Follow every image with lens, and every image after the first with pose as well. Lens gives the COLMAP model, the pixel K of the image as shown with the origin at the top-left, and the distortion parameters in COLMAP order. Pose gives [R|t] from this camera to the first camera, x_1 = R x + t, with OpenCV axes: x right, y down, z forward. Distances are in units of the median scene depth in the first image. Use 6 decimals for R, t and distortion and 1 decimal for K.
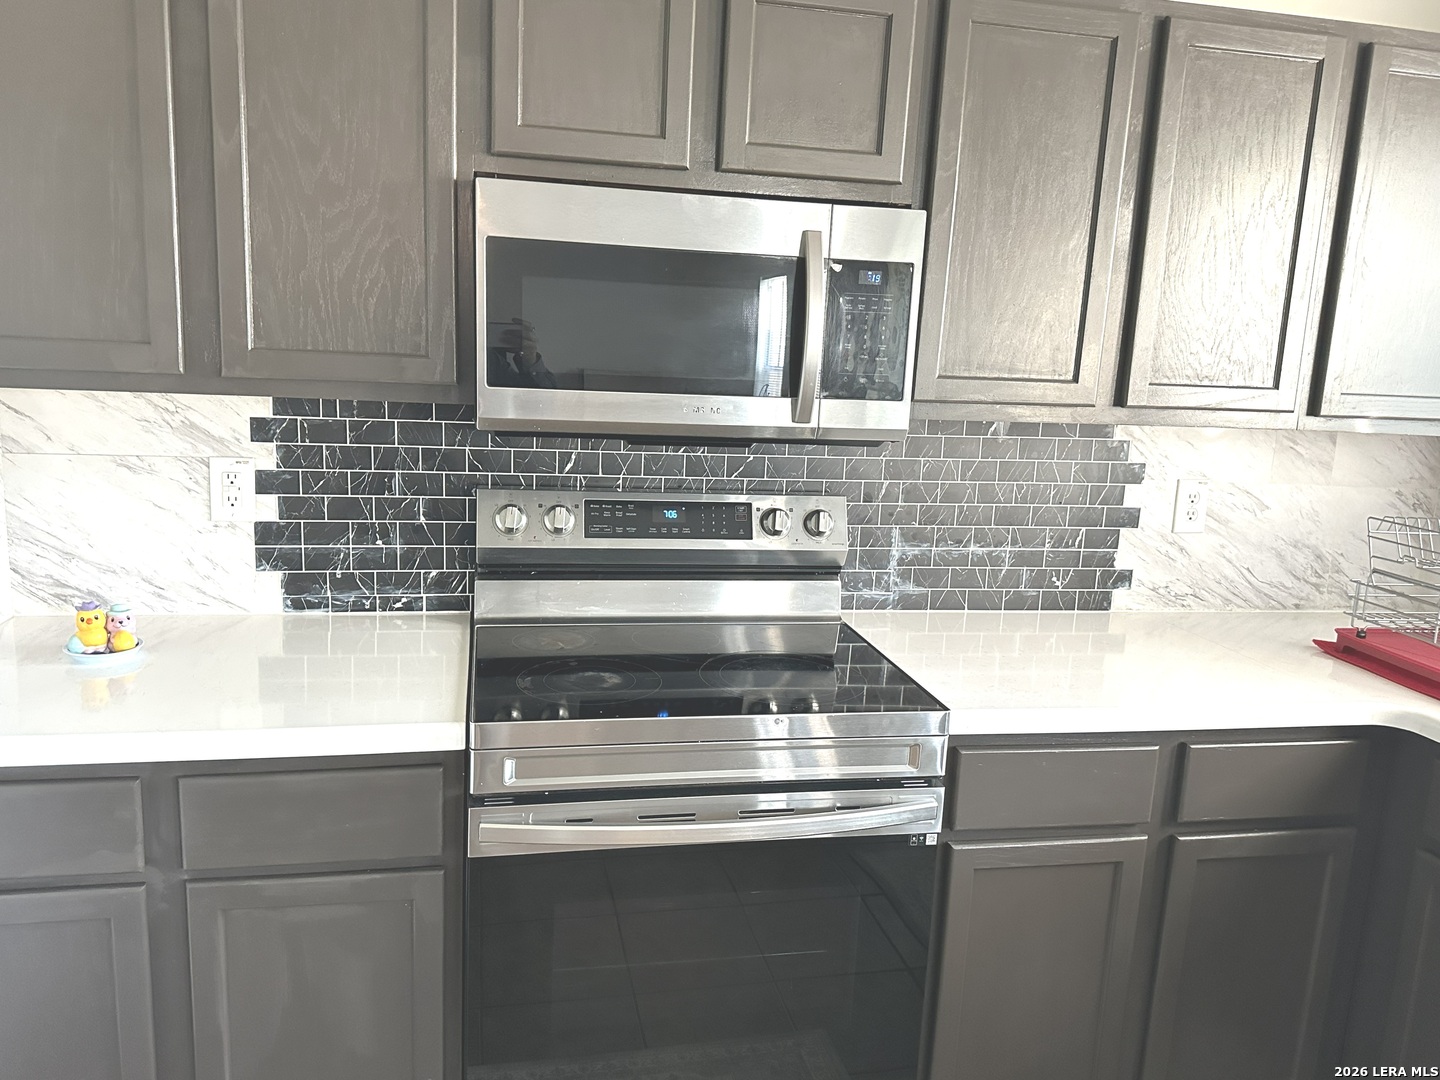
lens RADIAL K [[1113.7, 0, 734.8], [0, 1113.7, 535.5], [0, 0, 1]] dist [0.037983, -0.076581]
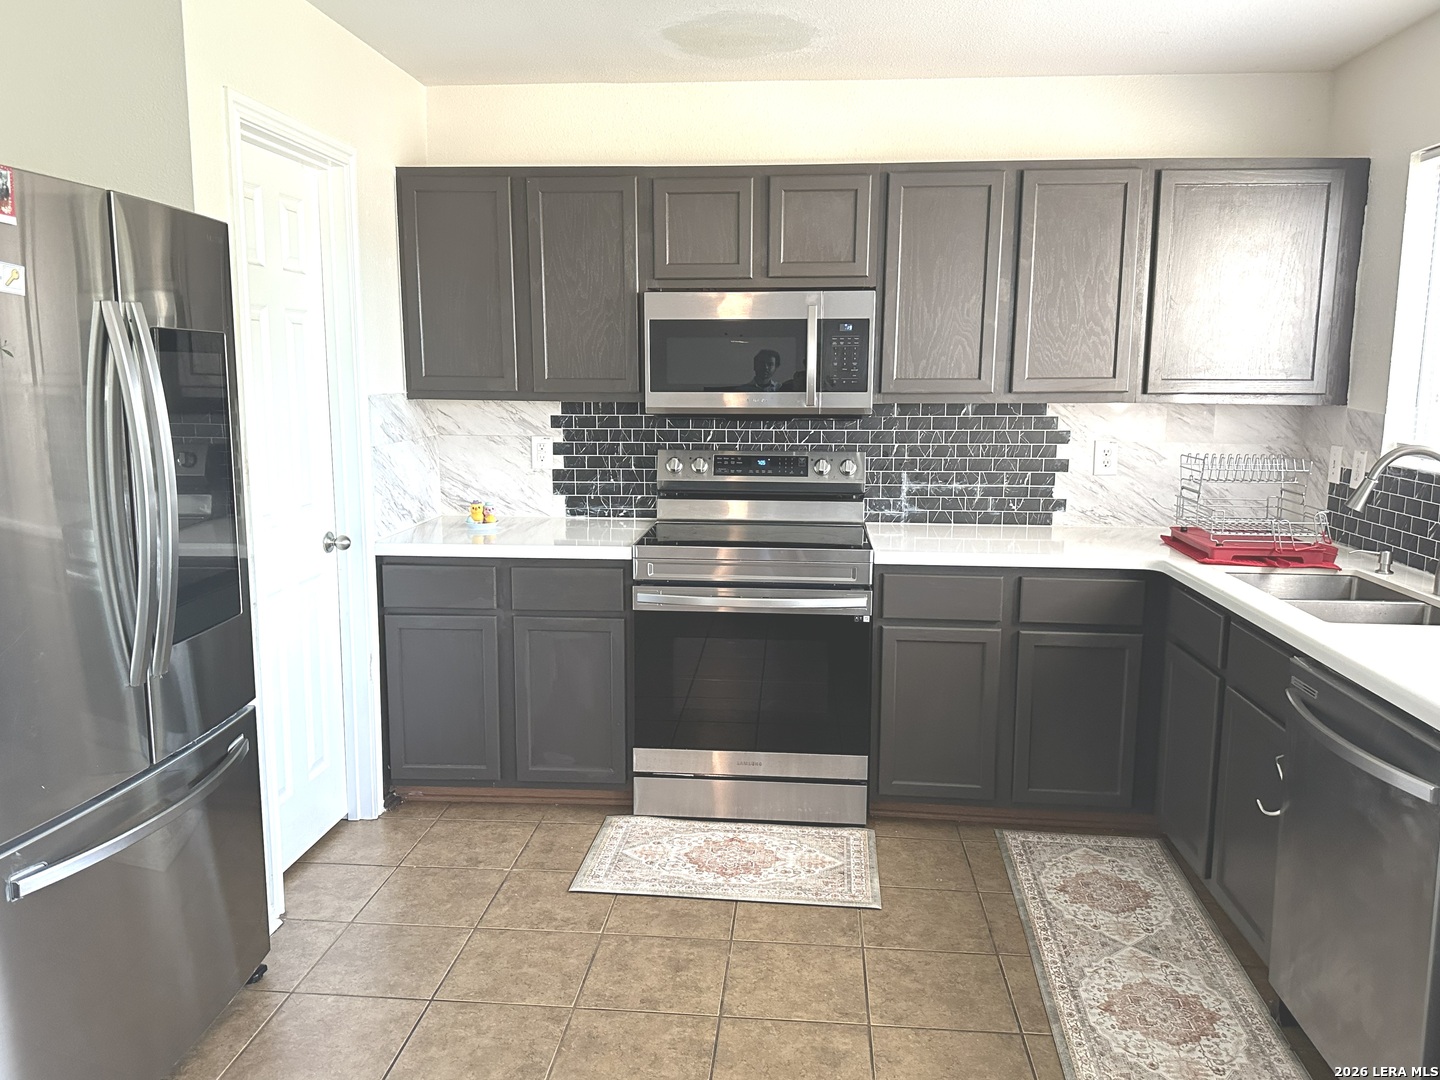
lens RADIAL K [[1113.7, 0, 718.0], [0, 1113.7, 546.0], [0, 0, 1]] dist [0.037983, -0.076581]
pose [[0.953309, 0.000918, -0.301997, 0.427062], [-0.009425, 0.999599, -0.026712, 0.167863], [0.301851, 0.028312, 0.952935, -0.749919]]
